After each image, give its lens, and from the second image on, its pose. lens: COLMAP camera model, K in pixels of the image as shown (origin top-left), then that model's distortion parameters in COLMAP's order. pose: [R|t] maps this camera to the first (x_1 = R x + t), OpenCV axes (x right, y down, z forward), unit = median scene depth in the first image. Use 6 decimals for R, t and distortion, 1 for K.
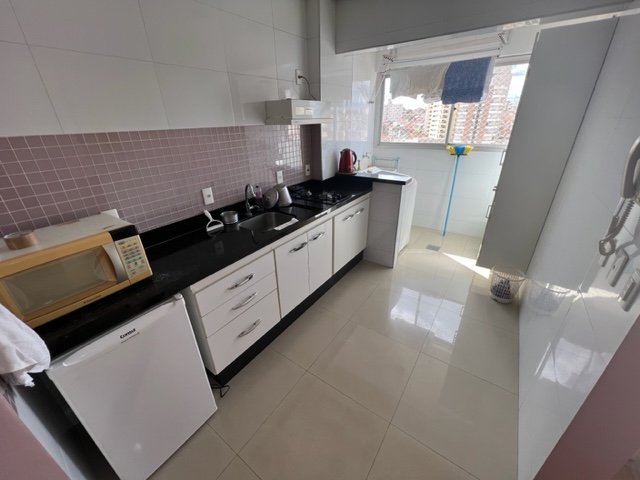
lens RADIAL K [[257.9, 0, 320.0], [0, 257.9, 240.0], [0, 0, 1]] dist [-0.000648, 0.000011]
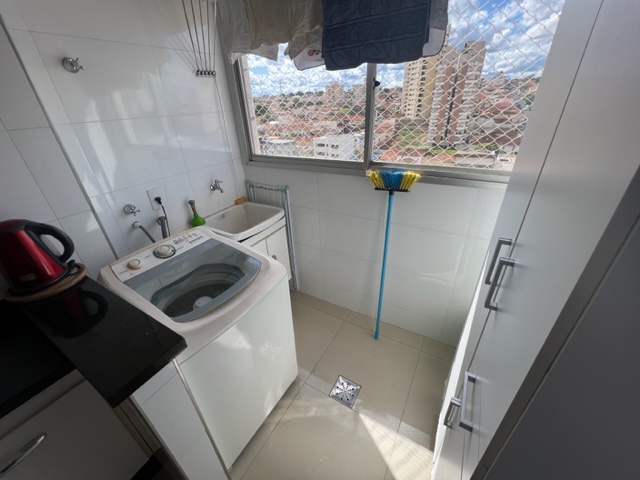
lens RADIAL K [[257.9, 0, 320.0], [0, 257.9, 240.0], [0, 0, 1]] dist [-0.000648, 0.000011]
pose [[0.996581, -0.054077, 0.062461, 0.372272], [0.050311, 0.996907, 0.060370, -0.269852], [-0.065533, -0.057021, 0.996220, 0.542490]]
